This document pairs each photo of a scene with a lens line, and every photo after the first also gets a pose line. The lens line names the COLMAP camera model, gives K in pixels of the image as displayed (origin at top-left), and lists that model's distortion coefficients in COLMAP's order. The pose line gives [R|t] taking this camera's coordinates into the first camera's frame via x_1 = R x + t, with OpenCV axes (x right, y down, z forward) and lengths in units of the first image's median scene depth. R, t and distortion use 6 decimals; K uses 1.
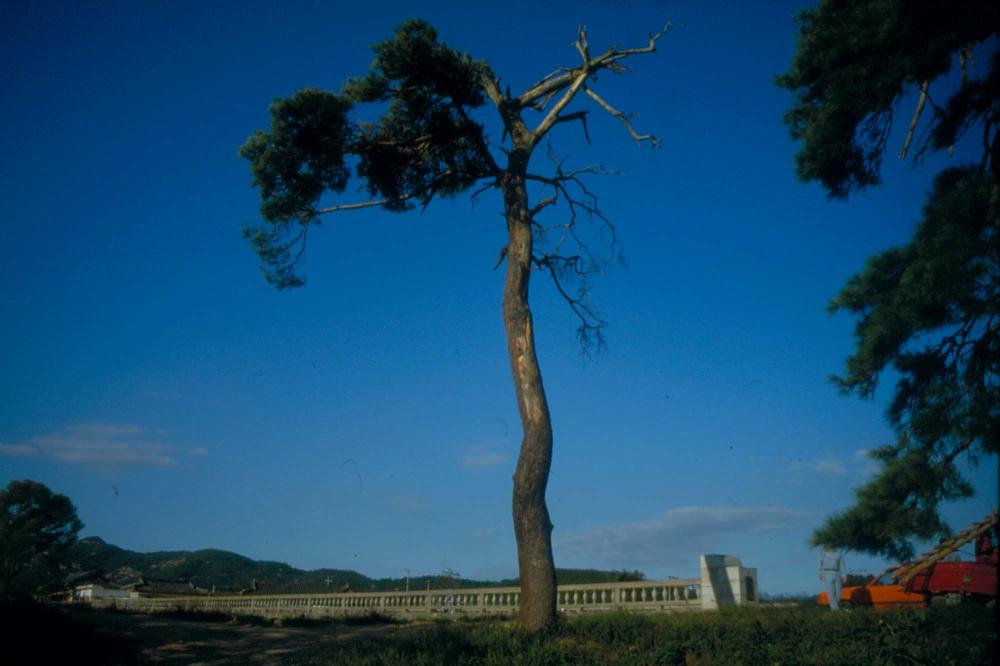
lens RADIAL K [[868.0, 0, 500.0], [0, 868.0, 333.0], [0, 0, 1]] dist [-0.130932, 0.157606]
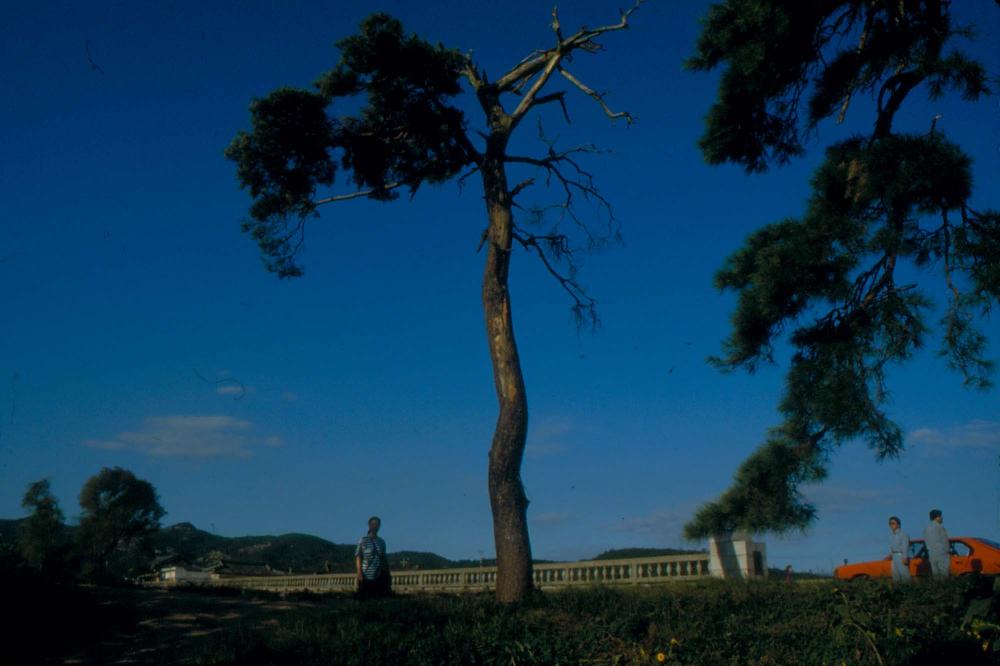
lens RADIAL K [[868.0, 0, 500.0], [0, 868.0, 333.0], [0, 0, 1]] dist [-0.130932, 0.157606]
pose [[0.994676, -0.031221, -0.098204, 0.118421], [0.033175, 0.999281, 0.018331, 0.004120], [0.097561, -0.021491, 0.994997, -0.016509]]
